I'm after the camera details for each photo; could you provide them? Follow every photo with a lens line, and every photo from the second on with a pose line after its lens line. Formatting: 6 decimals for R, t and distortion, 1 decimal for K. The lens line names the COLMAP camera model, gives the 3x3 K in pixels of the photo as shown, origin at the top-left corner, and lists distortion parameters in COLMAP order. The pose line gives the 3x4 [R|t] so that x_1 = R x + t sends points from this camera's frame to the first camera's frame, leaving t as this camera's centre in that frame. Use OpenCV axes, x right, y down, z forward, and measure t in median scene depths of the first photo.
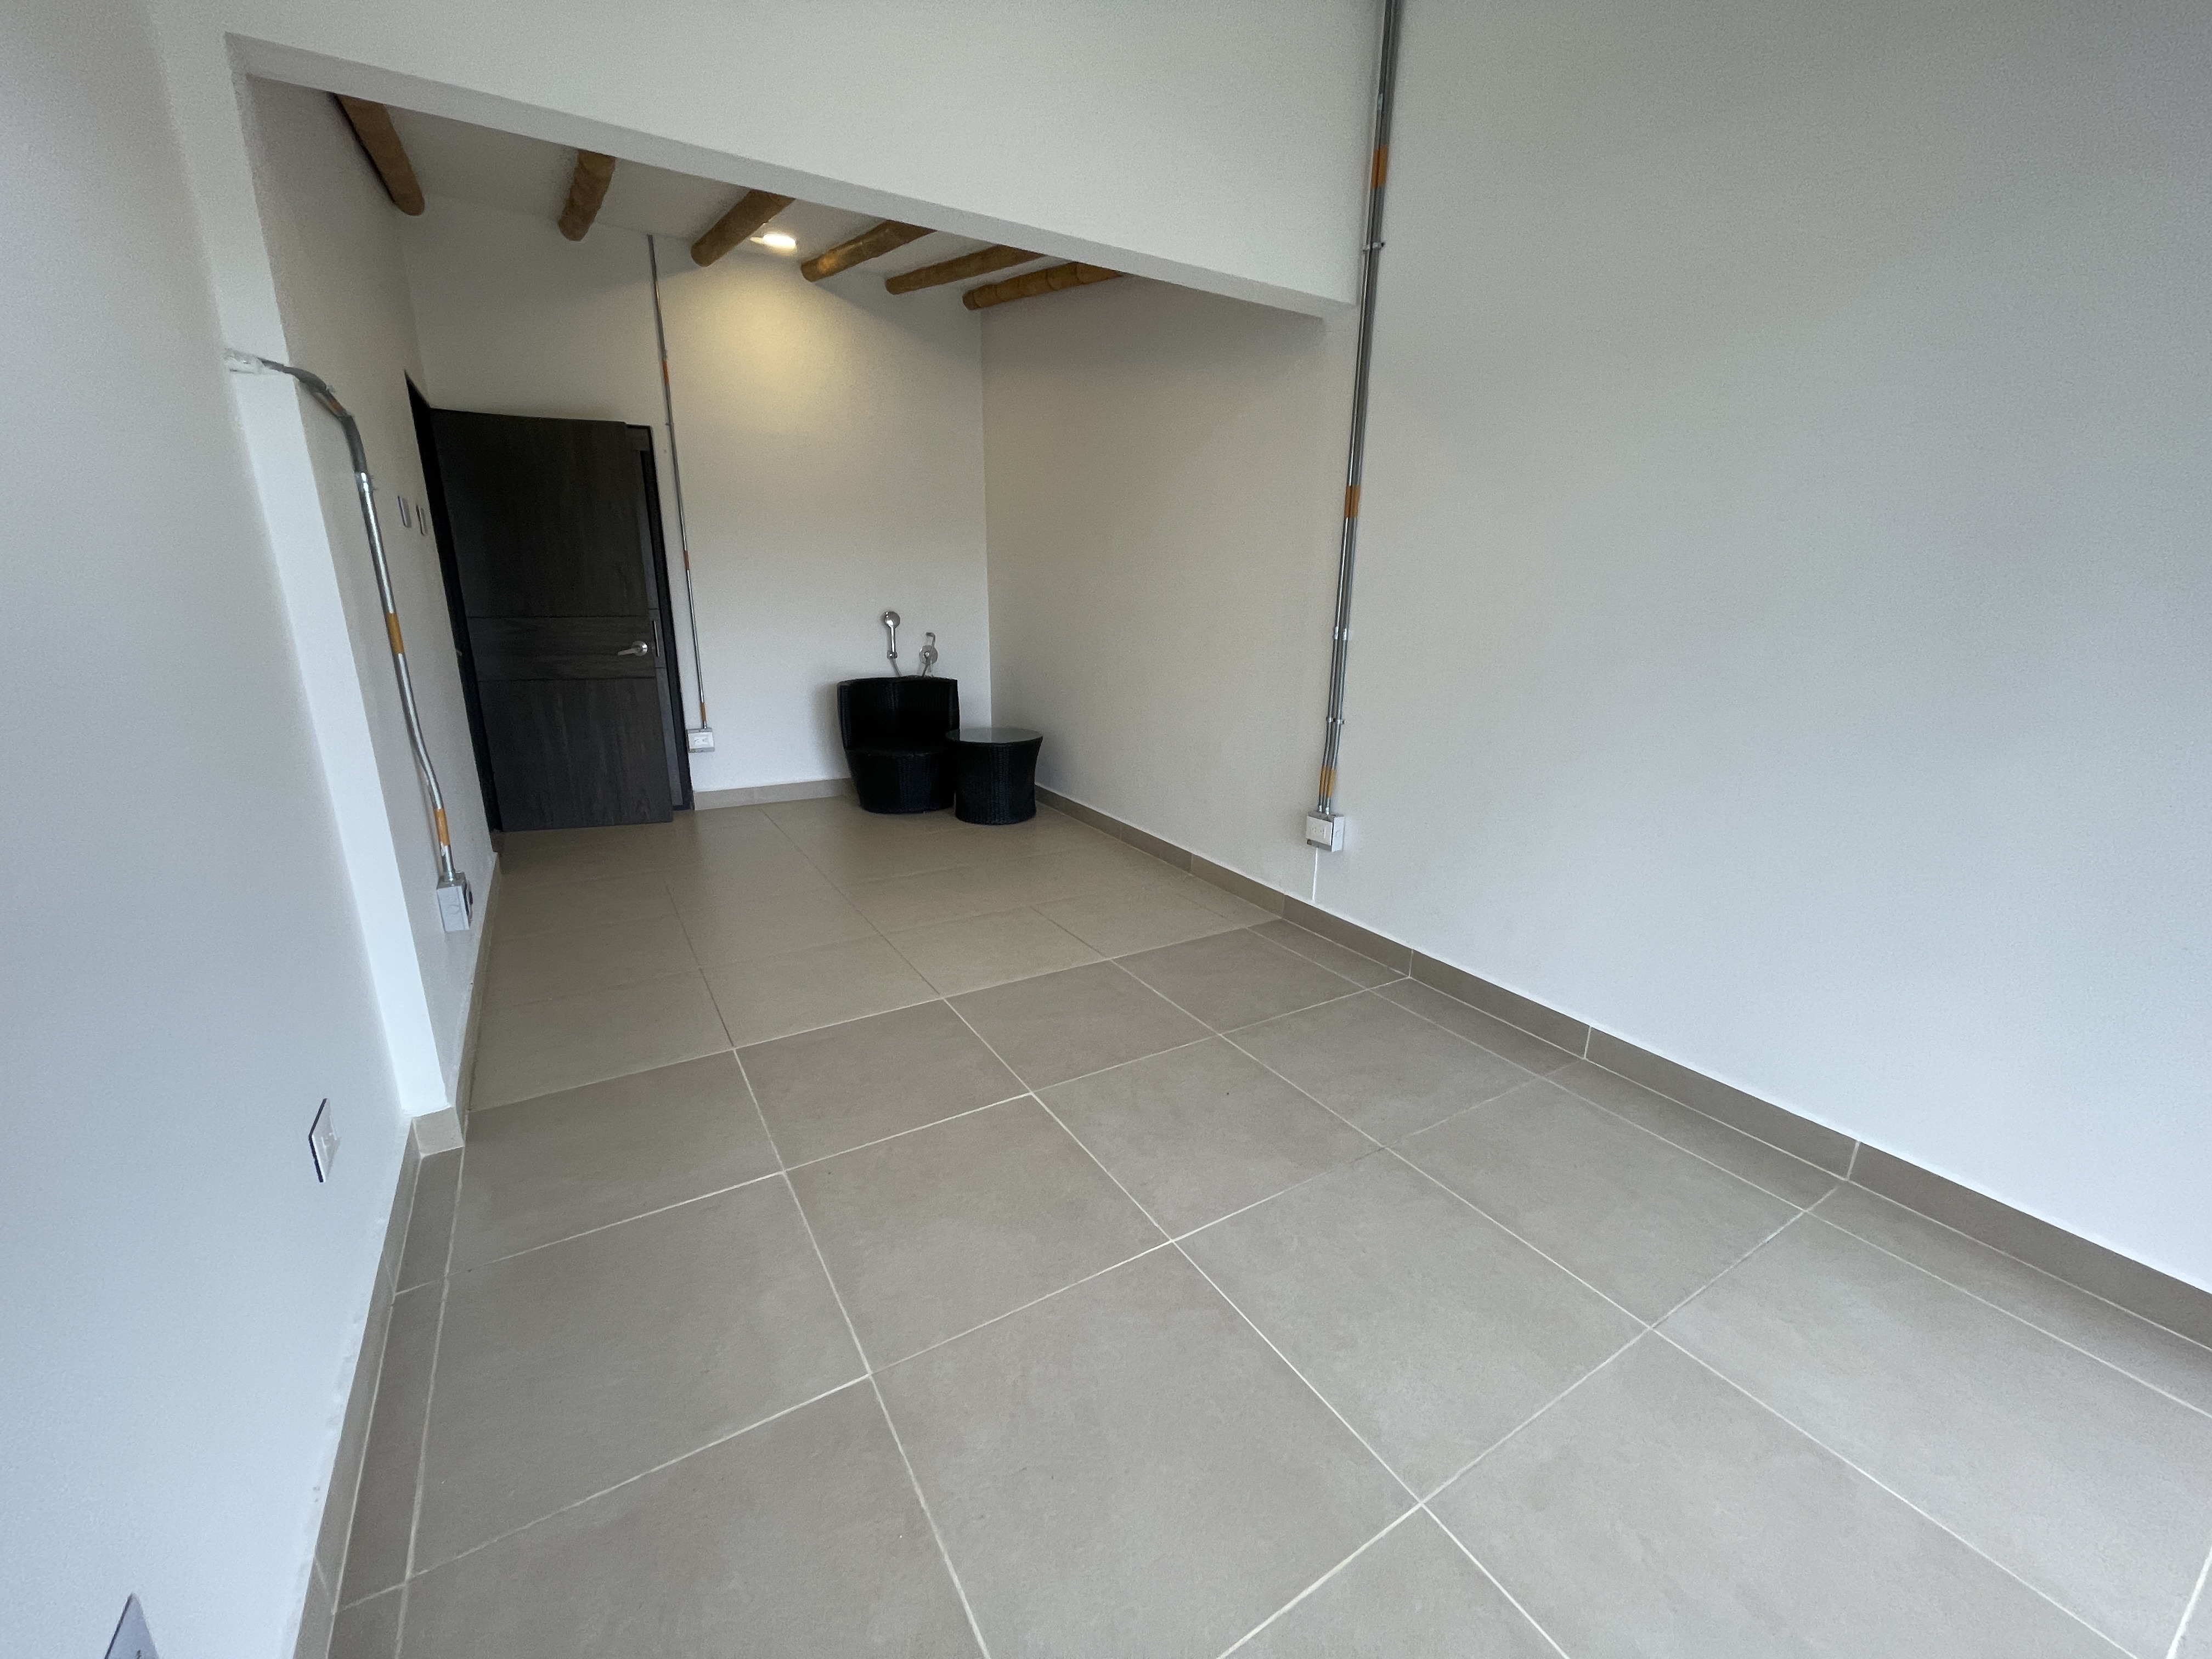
lens RADIAL K [[888.4, 0, 1099.5], [0, 888.4, 830.1], [0, 0, 1]] dist [-0.006458, -0.000299]
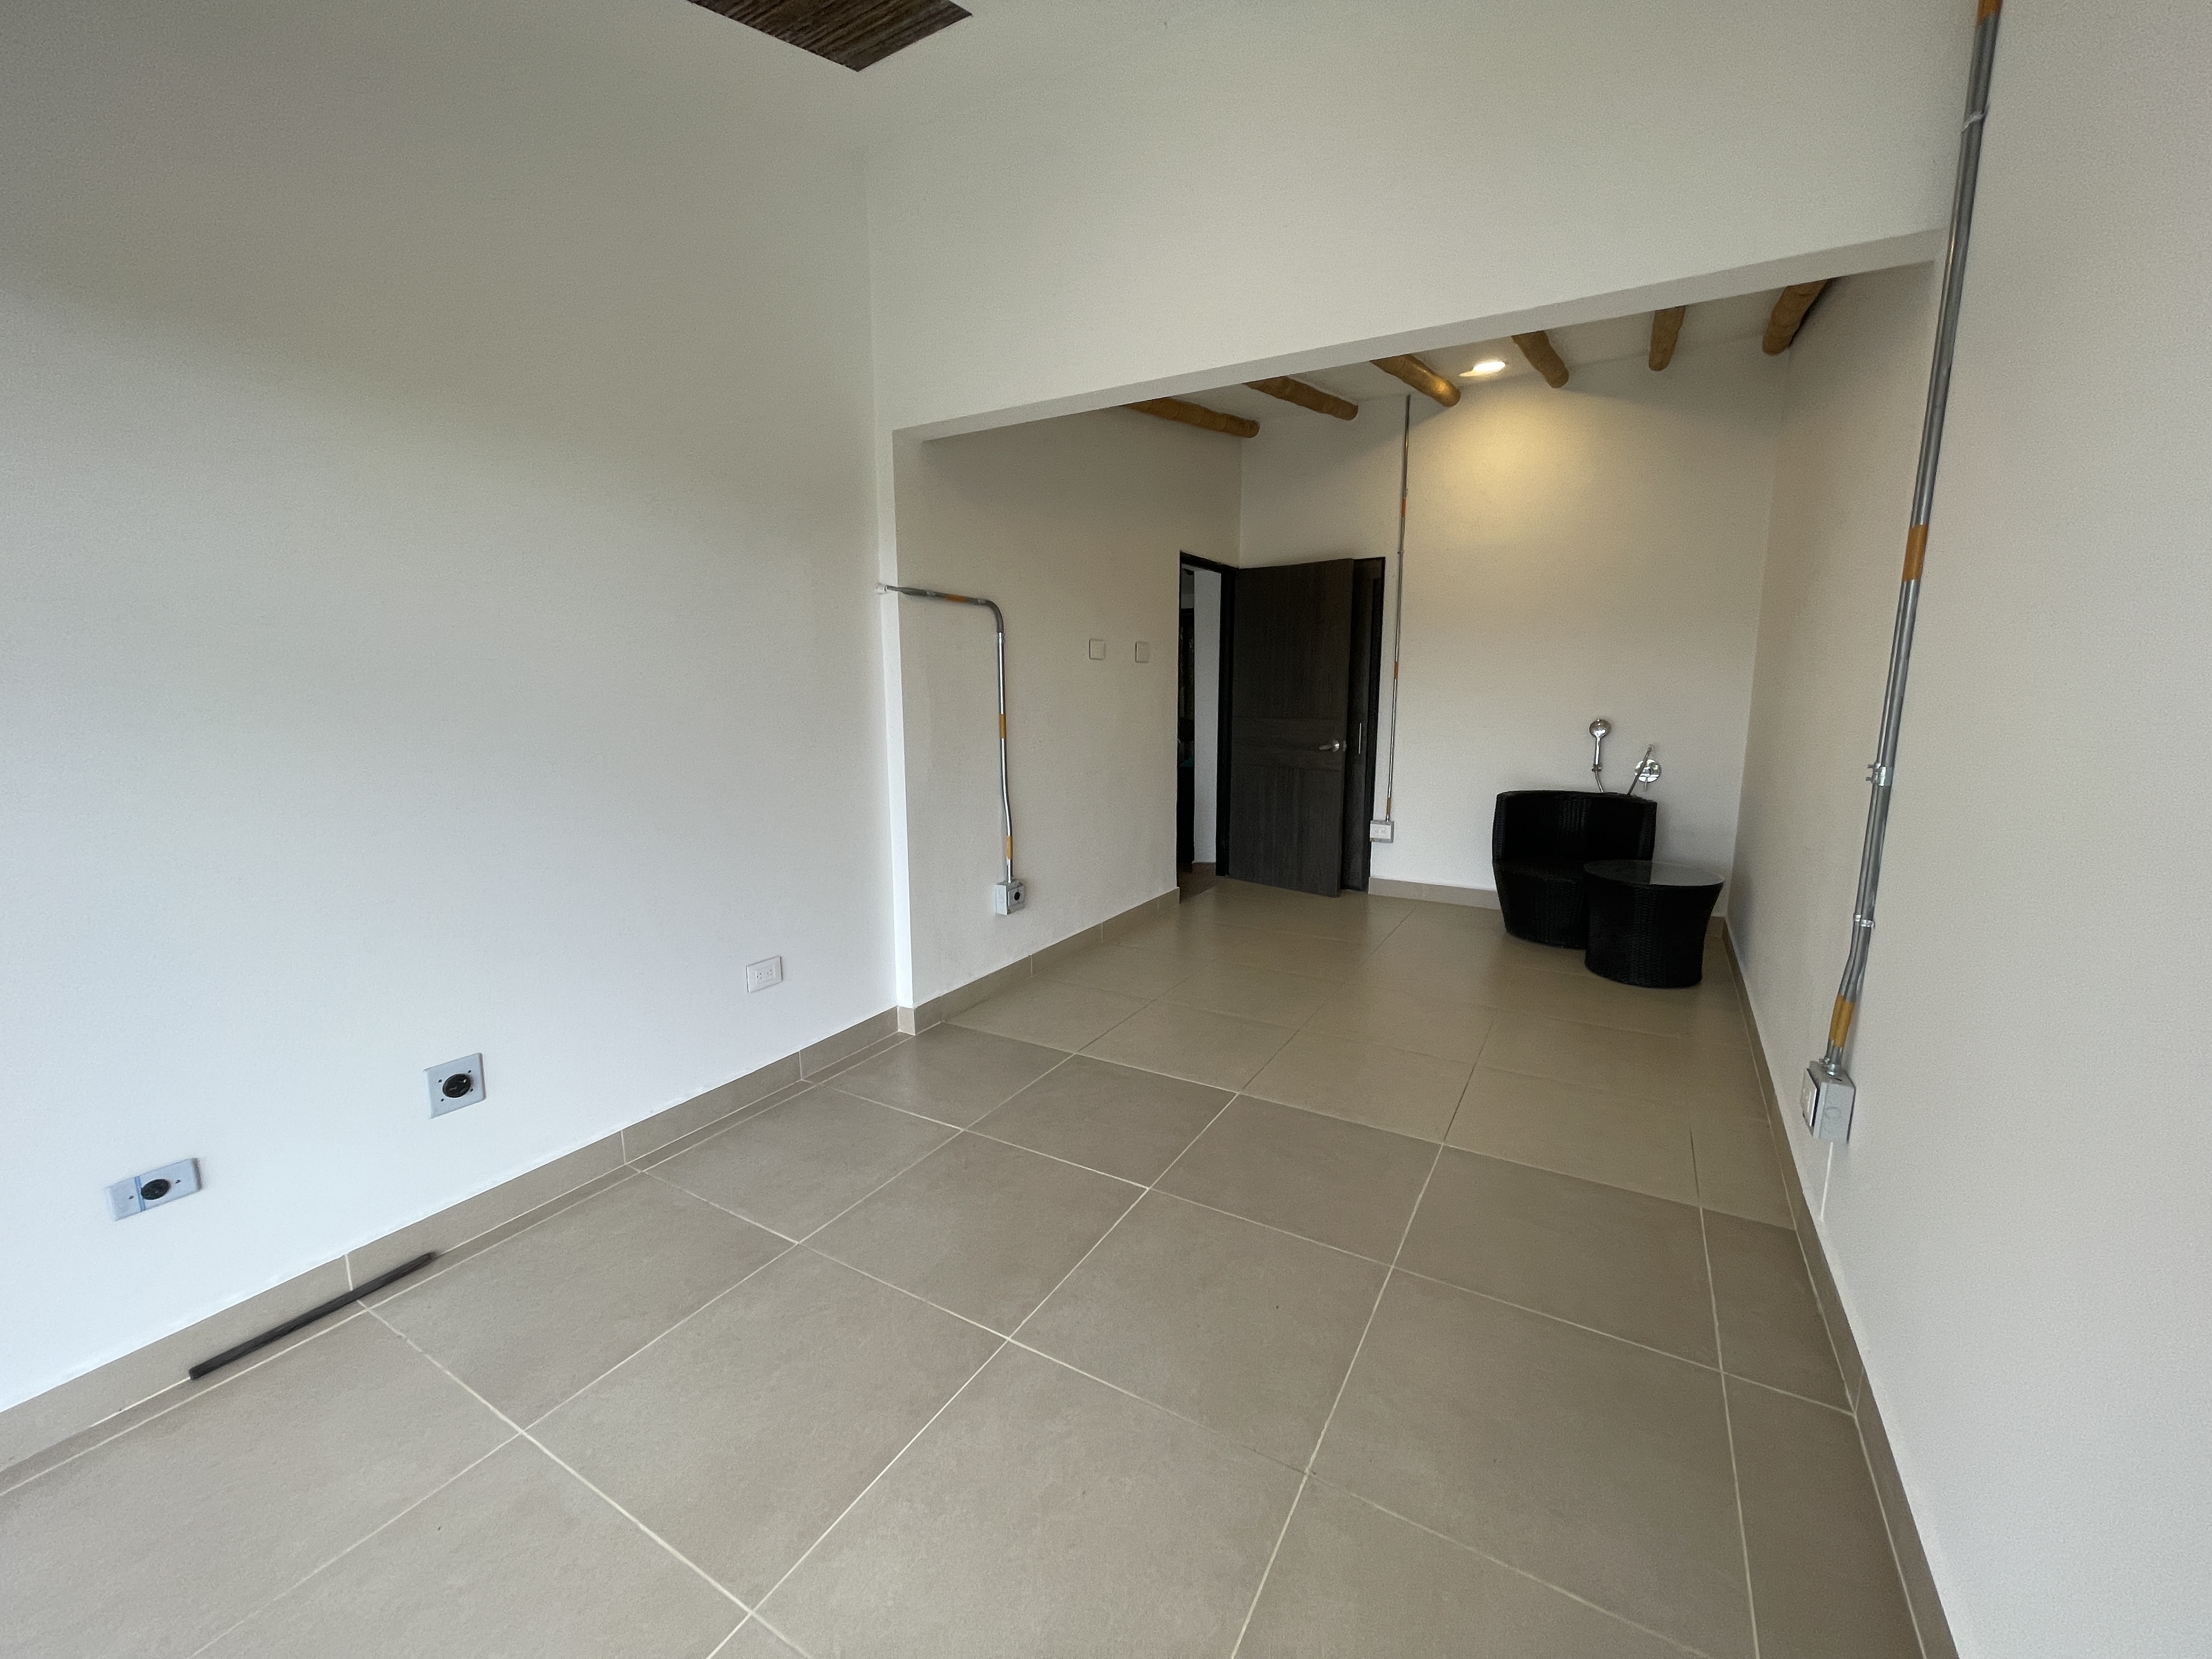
lens RADIAL K [[884.8, 0, 1106.0], [0, 884.8, 829.5], [0, 0, 1]] dist [0.001246, 0.000562]
pose [[0.472043, 0.131513, -0.871711, 0.366625], [-0.224878, 0.974061, 0.025179, -0.059027], [0.852411, 0.184143, 0.489374, 0.193967]]
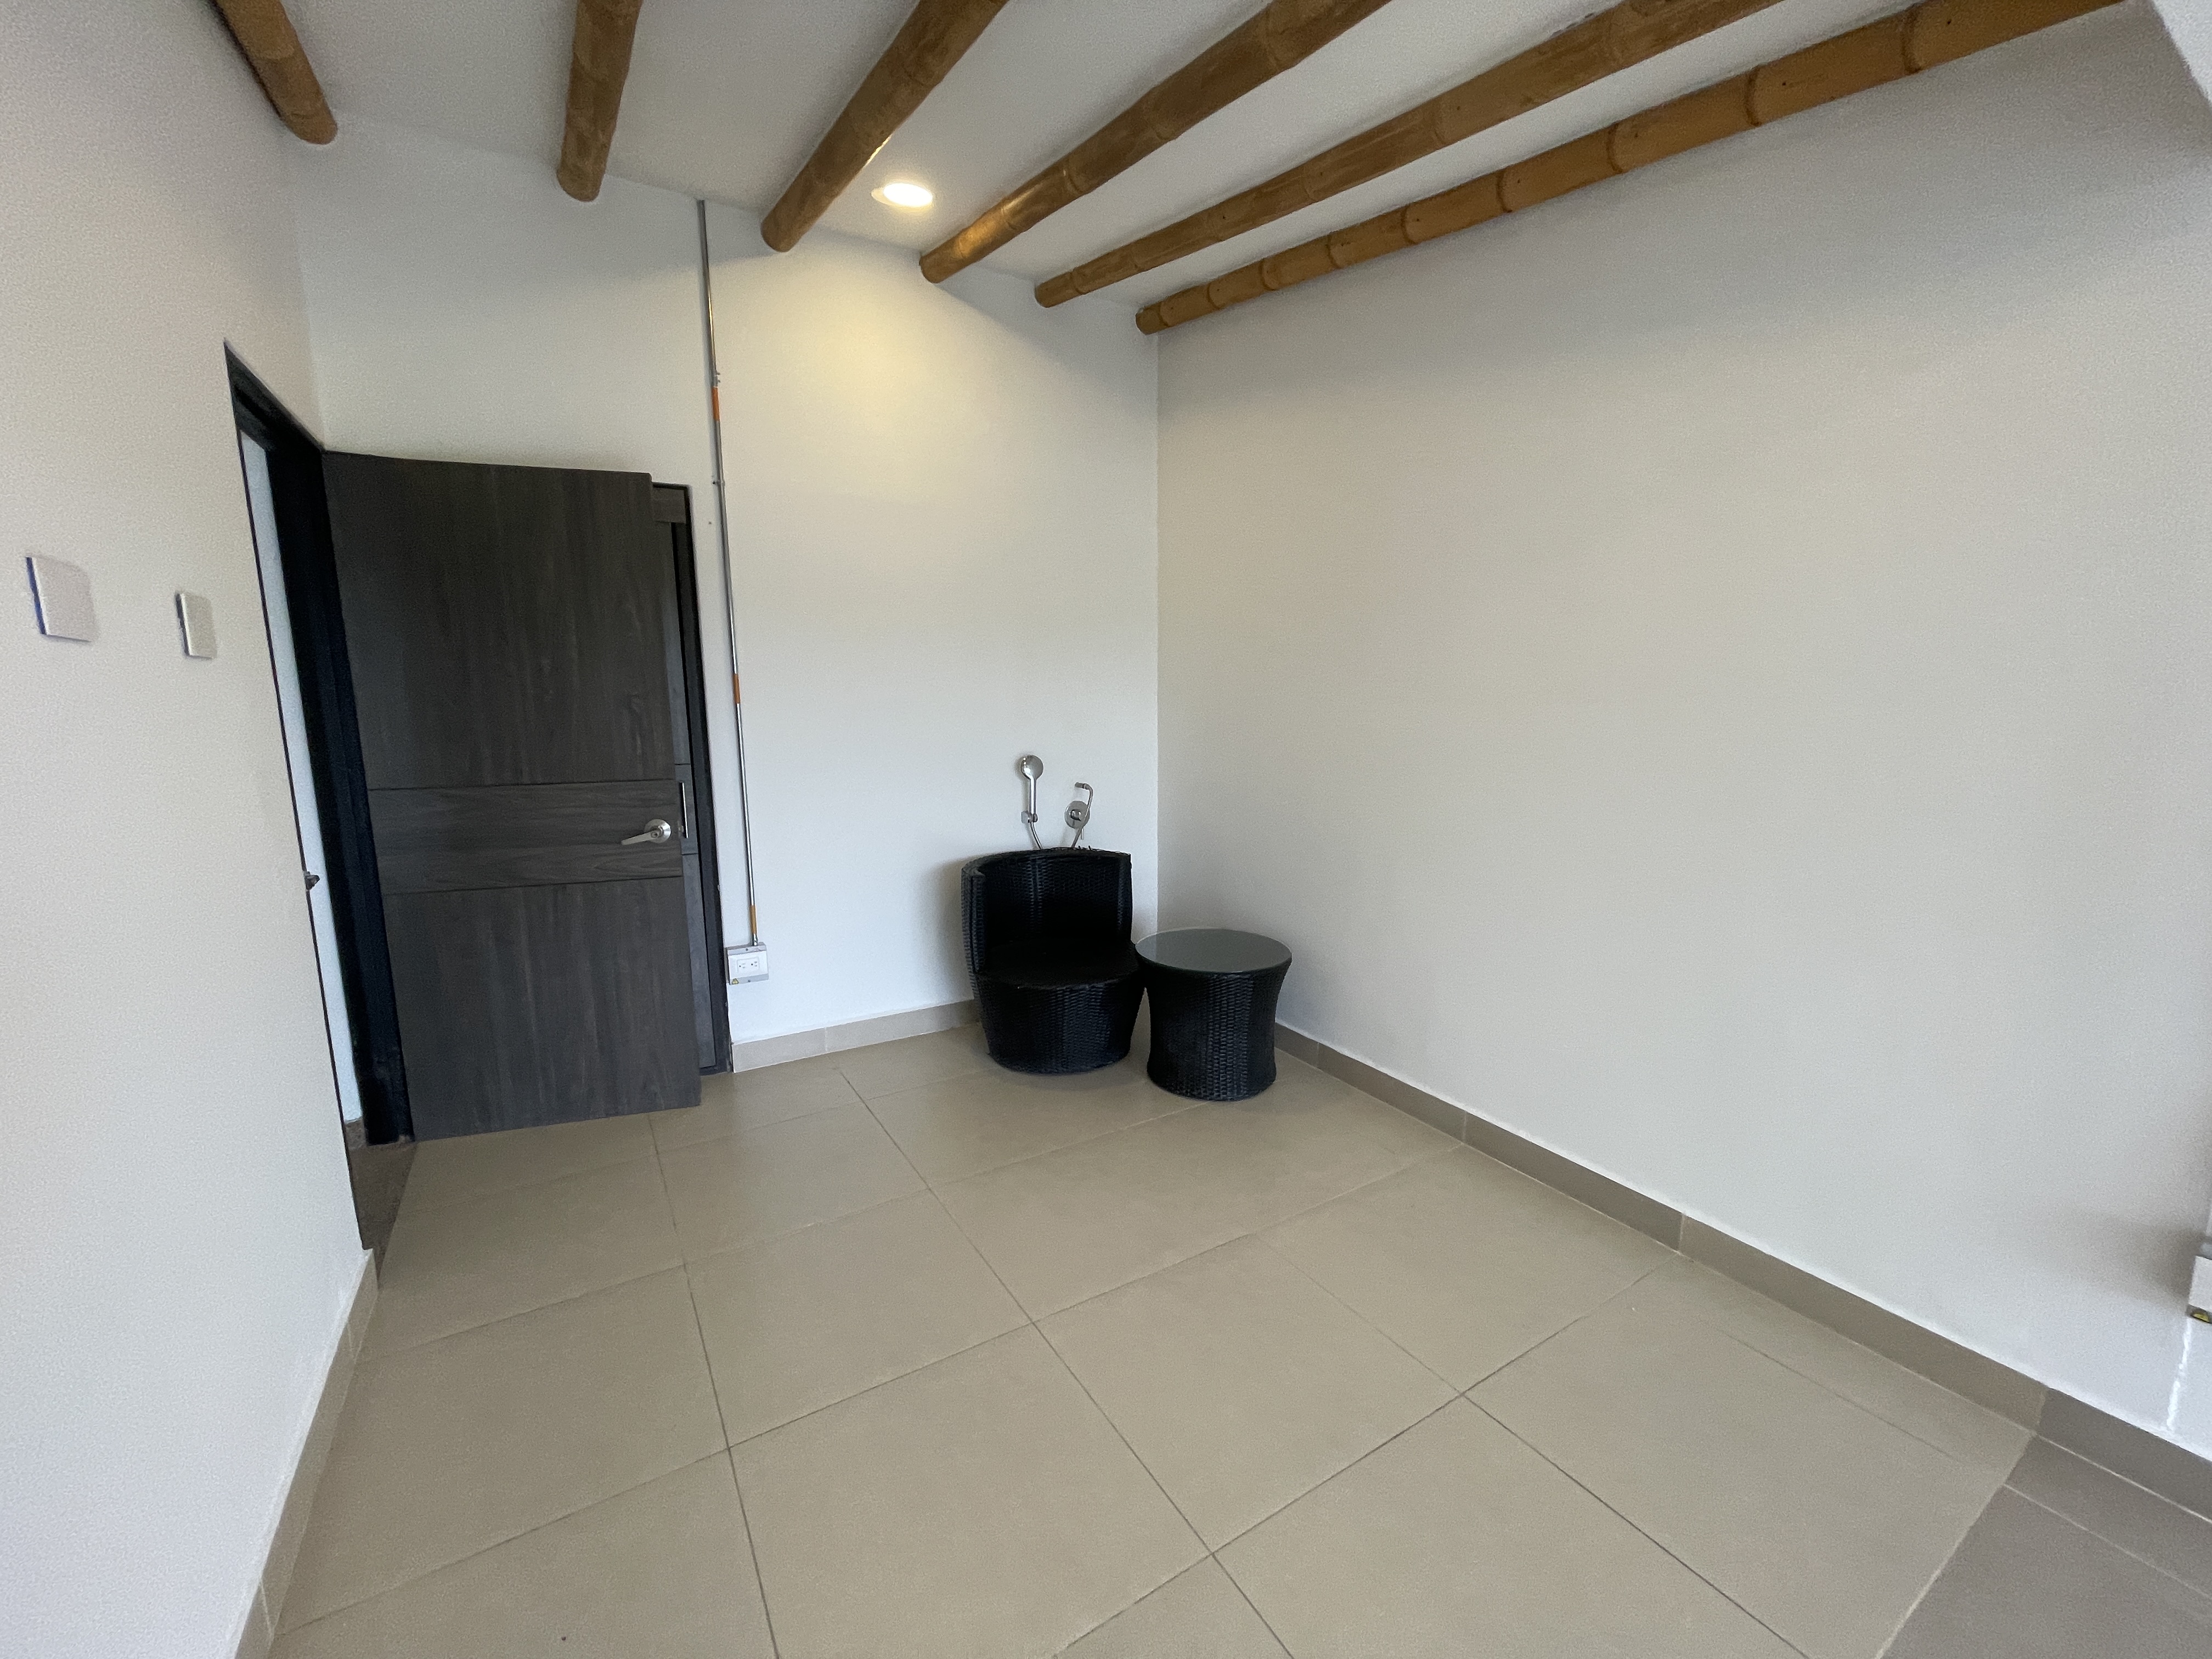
lens RADIAL K [[888.4, 0, 1099.5], [0, 888.4, 830.1], [0, 0, 1]] dist [-0.006458, -0.000299]
pose [[0.999881, -0.015441, 0.000330, -0.212445], [0.015381, 0.993633, -0.111614, -0.131489], [0.001395, 0.111606, 0.993752, 0.388468]]
